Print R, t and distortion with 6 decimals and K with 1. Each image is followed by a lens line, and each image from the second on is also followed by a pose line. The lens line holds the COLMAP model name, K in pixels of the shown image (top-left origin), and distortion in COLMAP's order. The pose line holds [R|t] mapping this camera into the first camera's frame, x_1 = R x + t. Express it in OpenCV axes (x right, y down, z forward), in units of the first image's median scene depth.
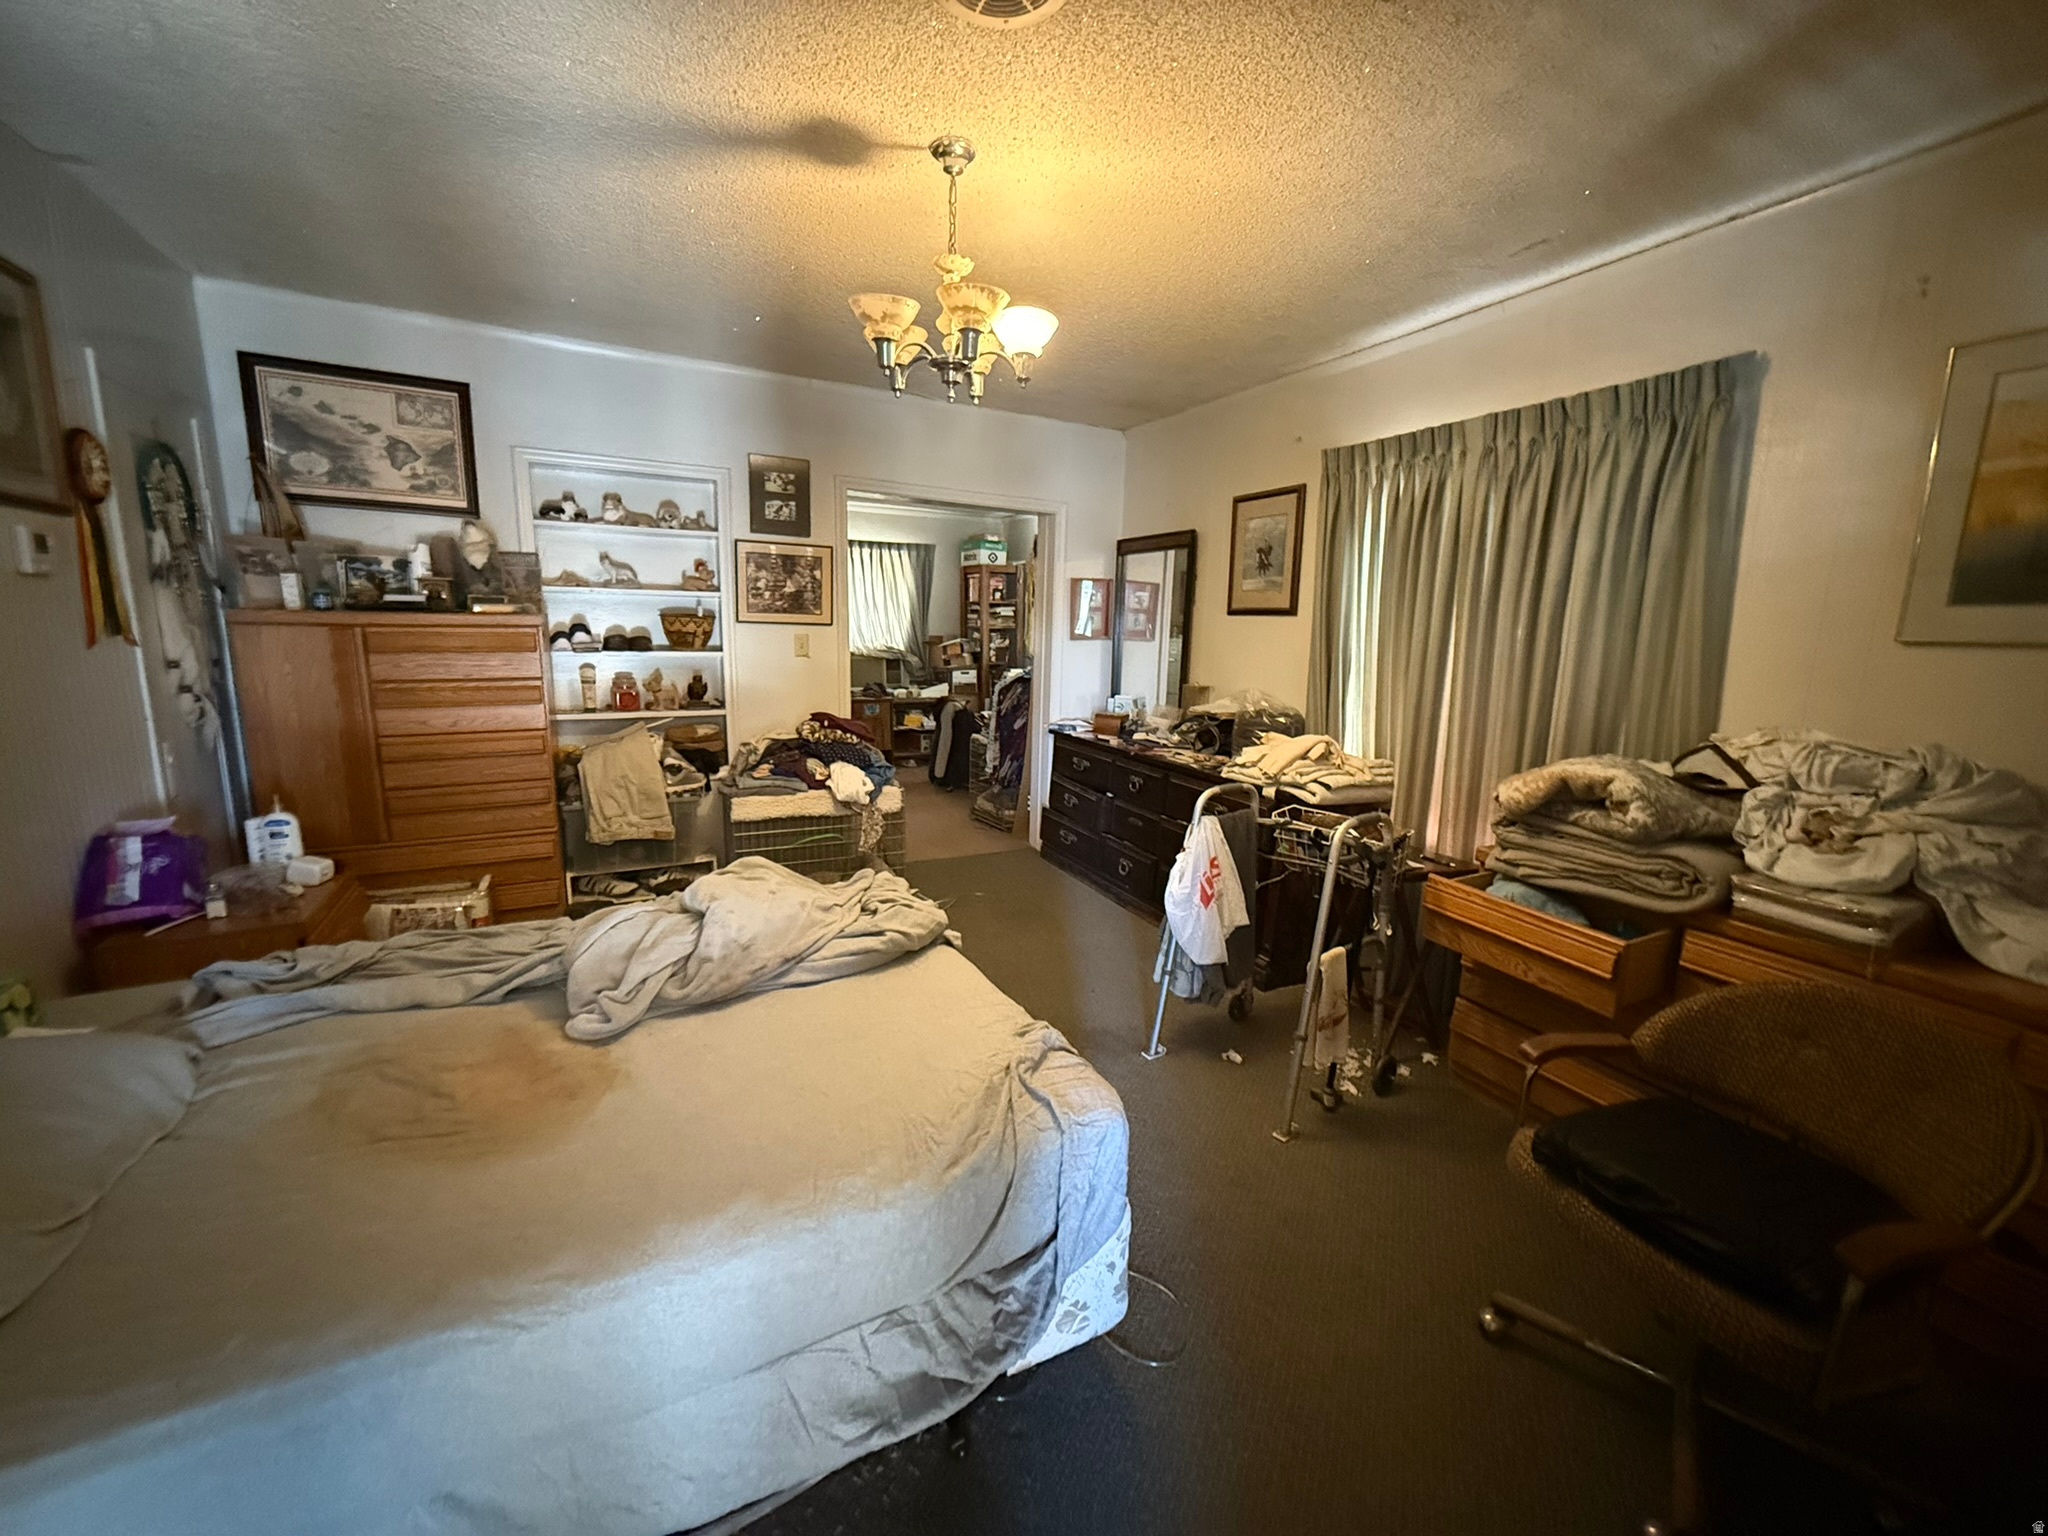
lens RADIAL K [[808.9, 0, 1027.3], [0, 808.9, 756.7], [0, 0, 1]] dist [-0.000730, -0.000487]
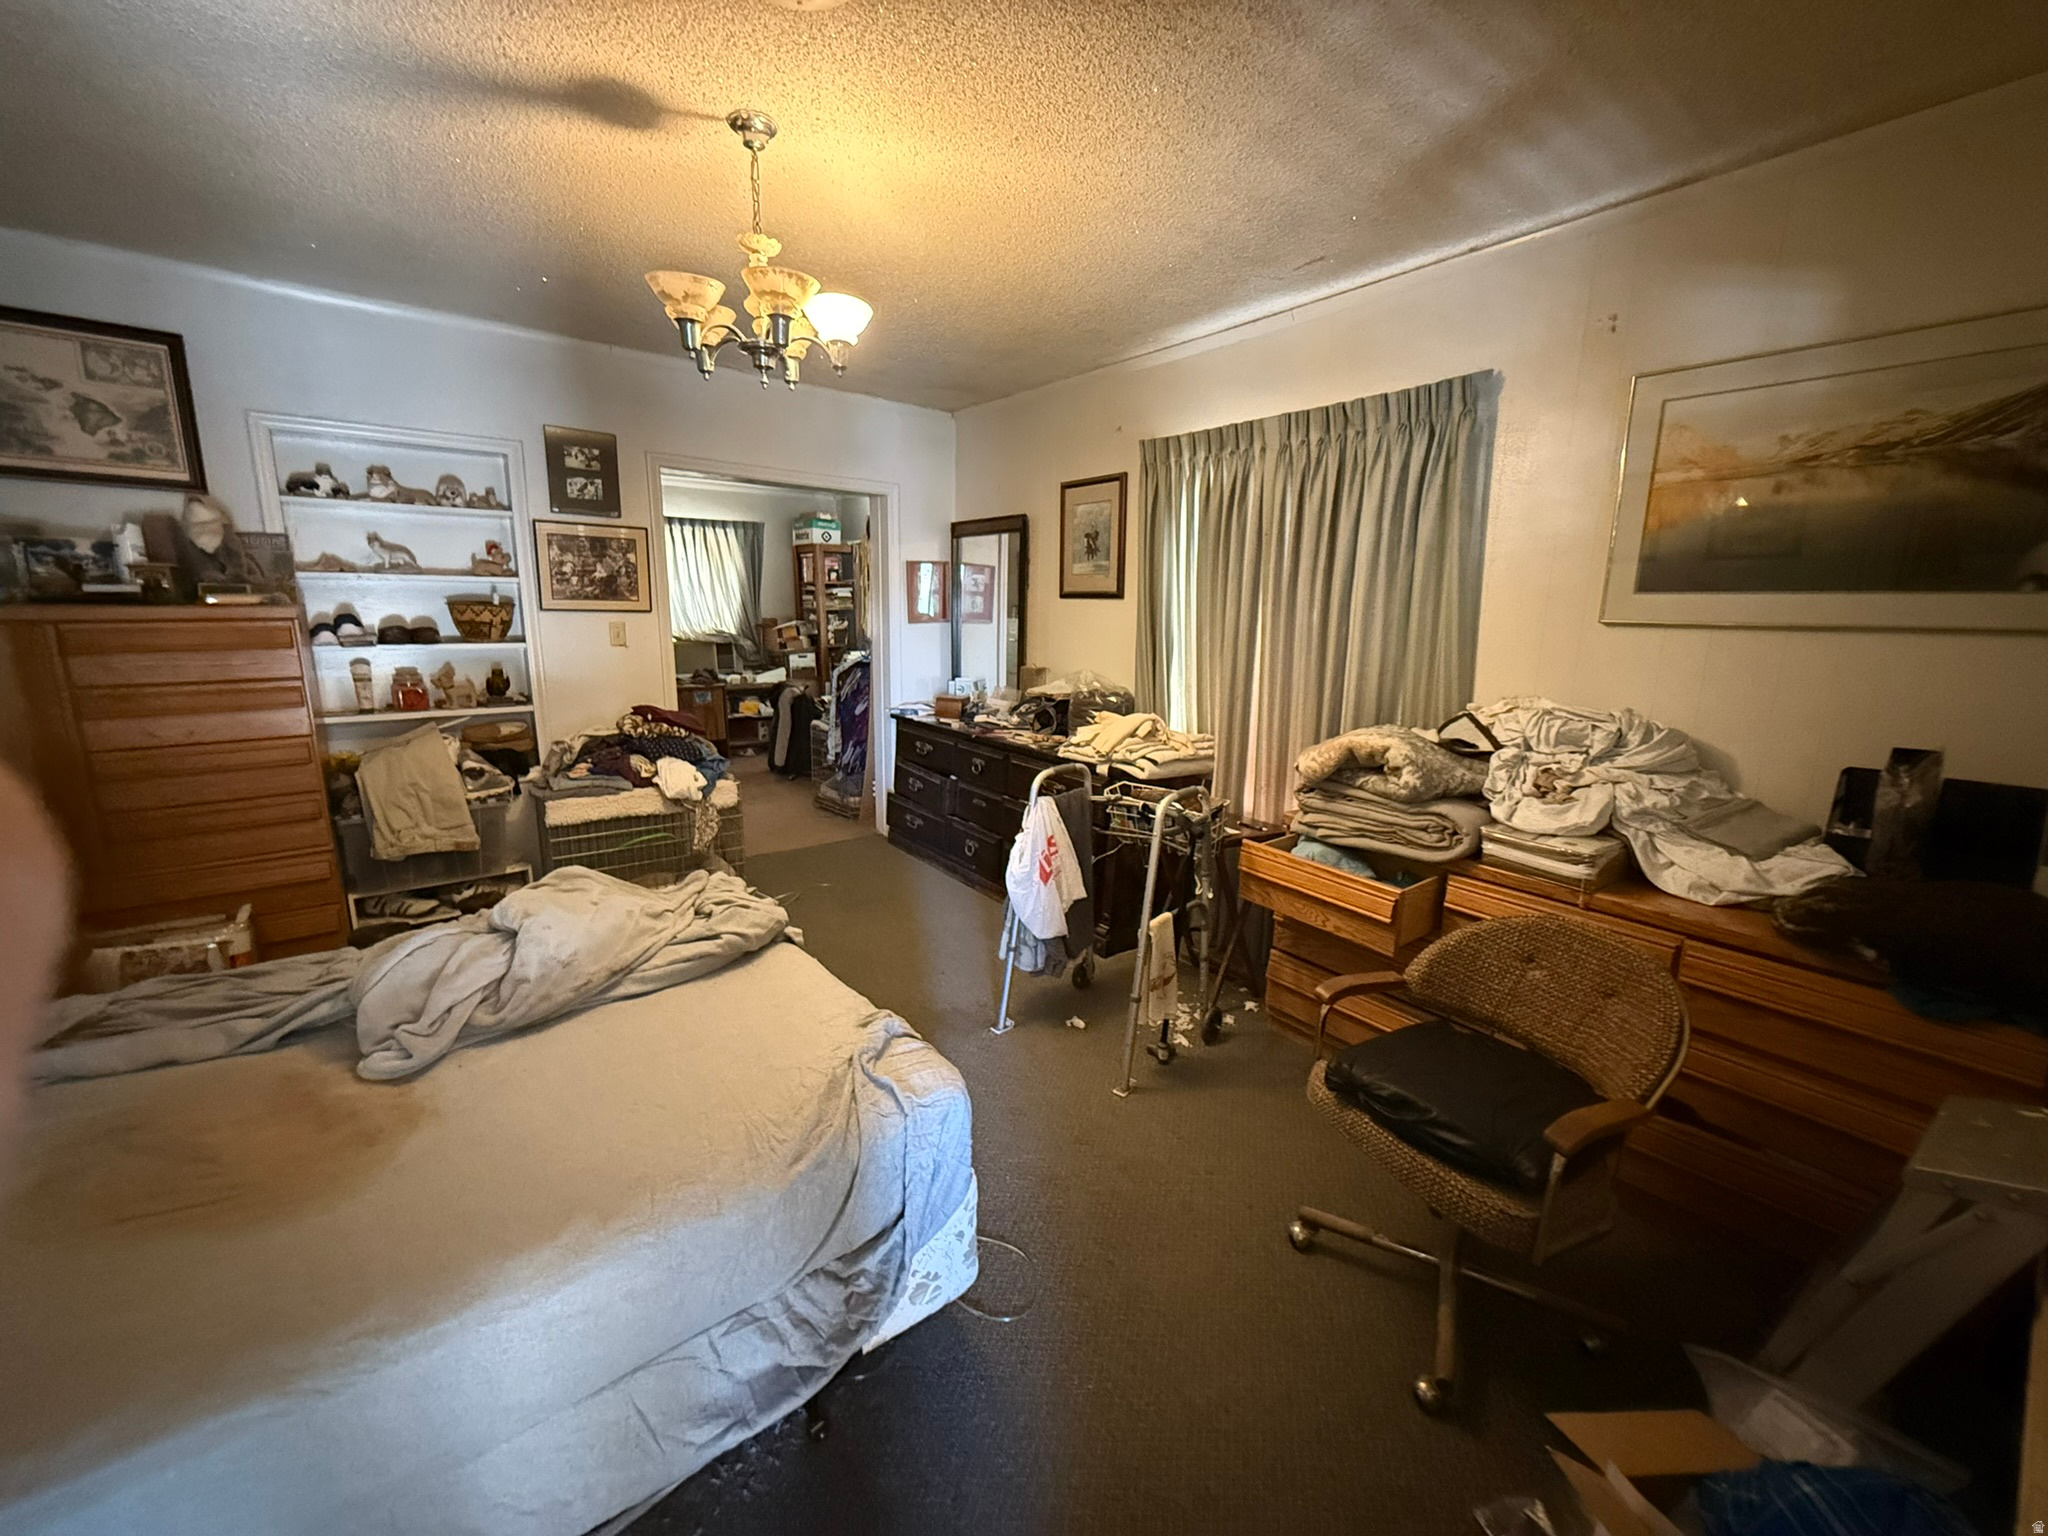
lens RADIAL K [[808.9, 0, 1022.1], [0, 808.9, 761.6], [0, 0, 1]] dist [-0.000730, -0.000487]
pose [[0.982533, -0.044121, 0.180780, 0.009038], [0.038674, 0.998689, 0.033550, -0.007019], [-0.182023, -0.025973, 0.982951, -0.013657]]
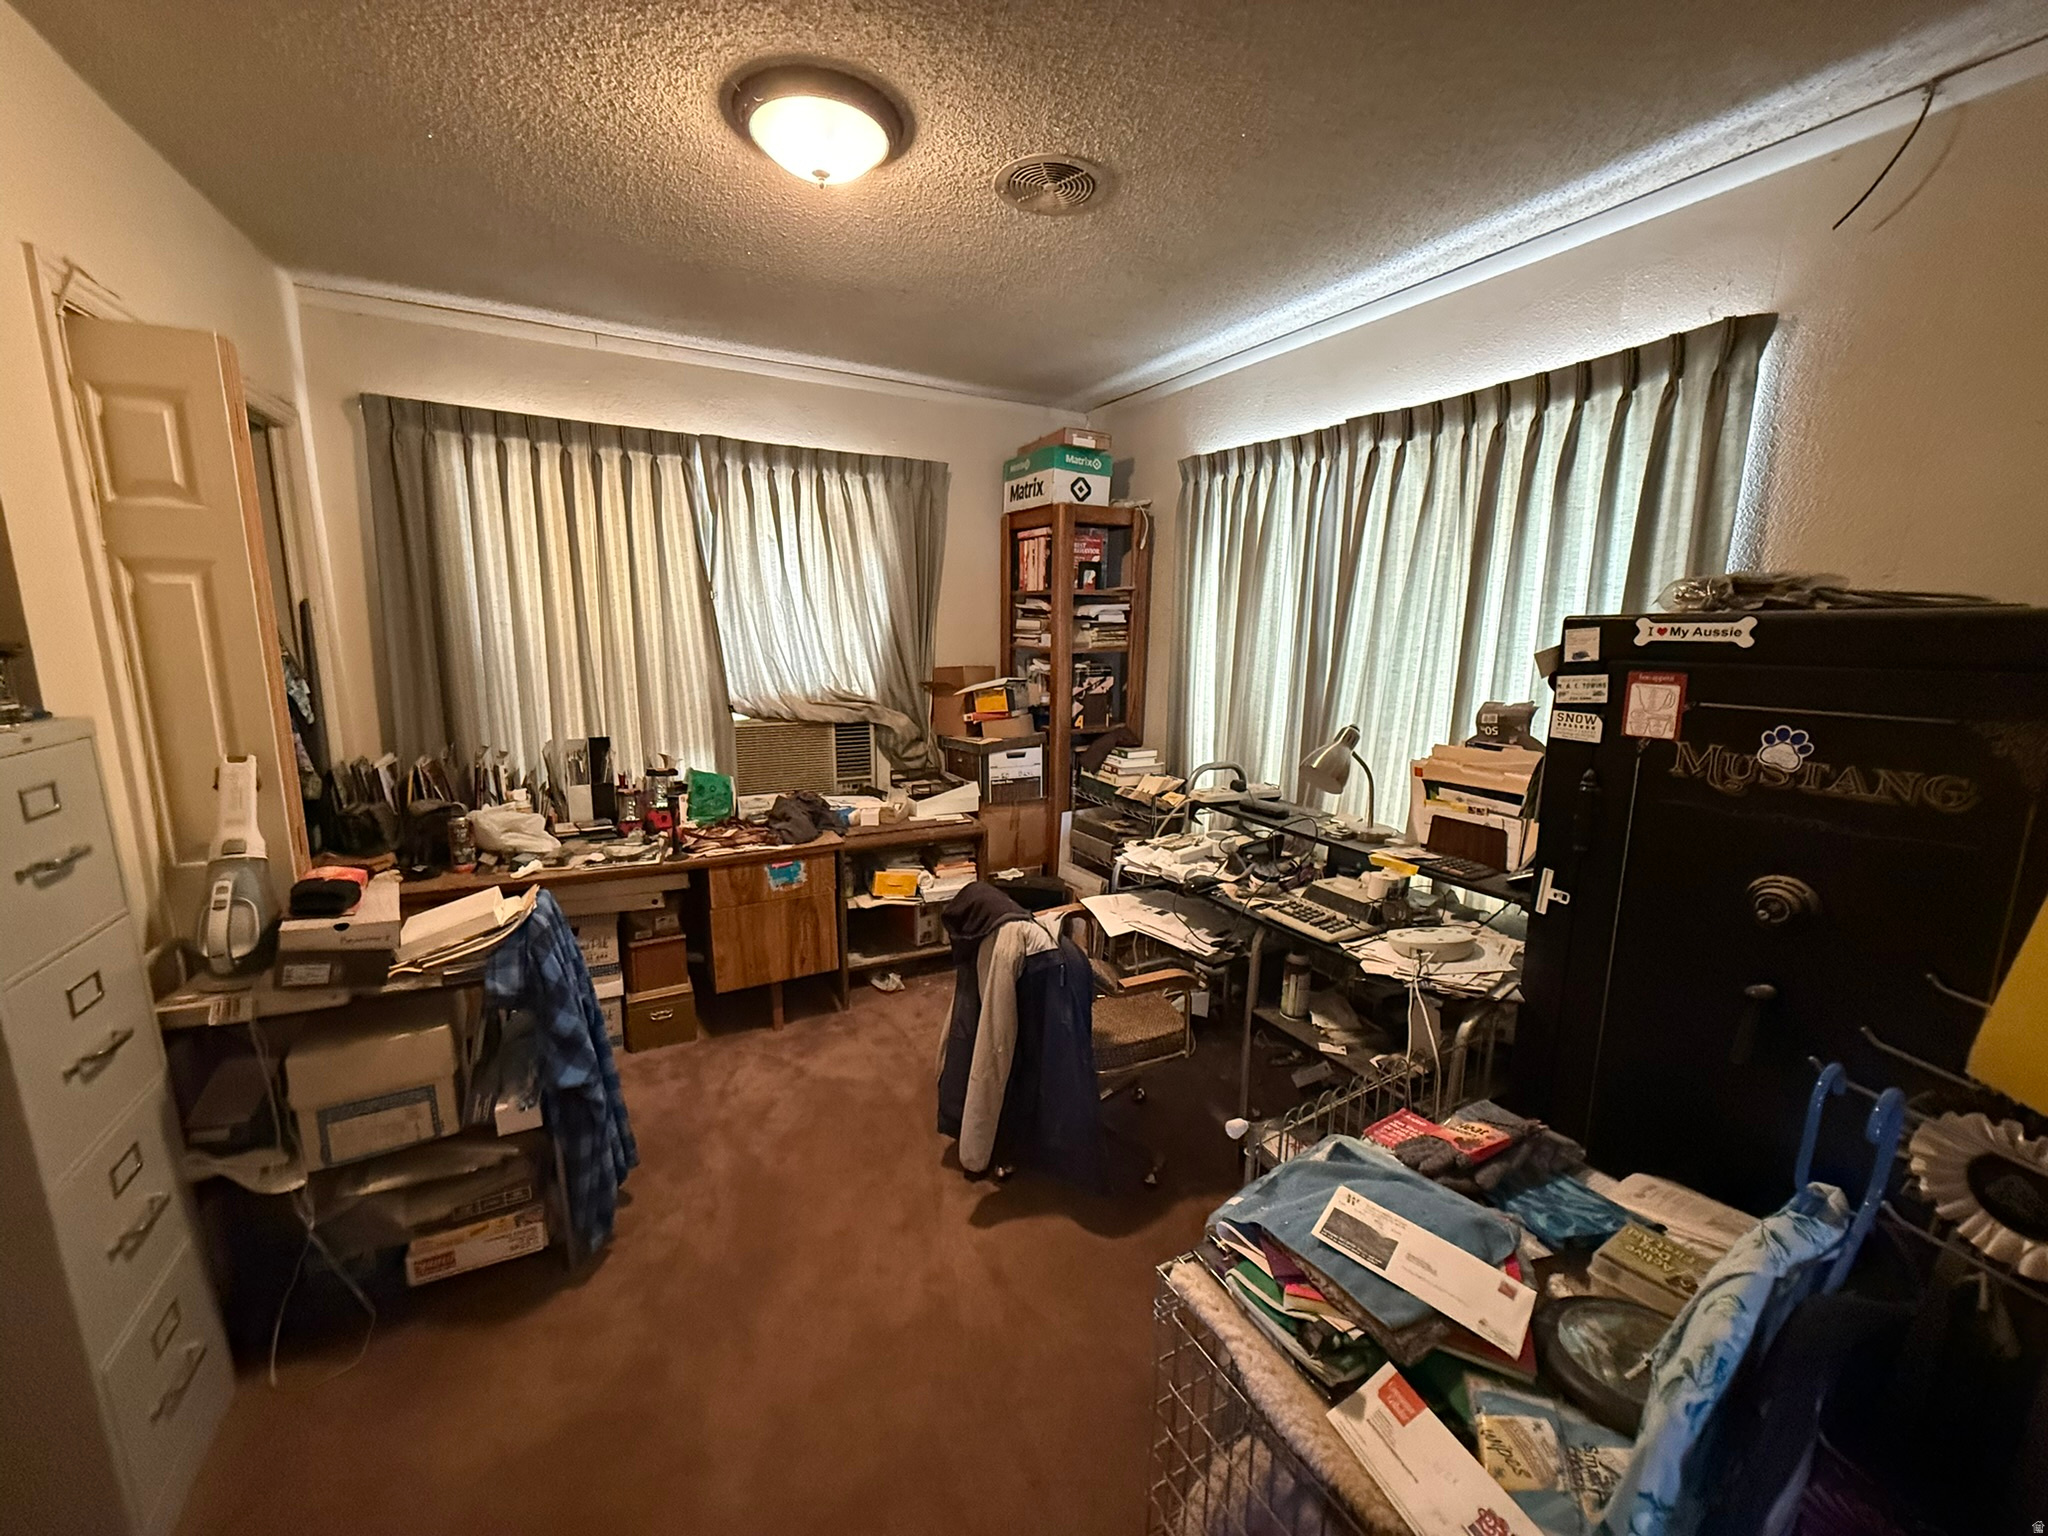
lens RADIAL K [[808.9, 0, 1027.0], [0, 808.9, 765.1], [0, 0, 1]] dist [-0.000730, -0.000487]
pose [[0.999951, -0.004522, 0.008845, -1.189322], [0.004429, 0.999935, 0.010469, -1.628487], [-0.008891, -0.010430, 0.999906, 8.937106]]
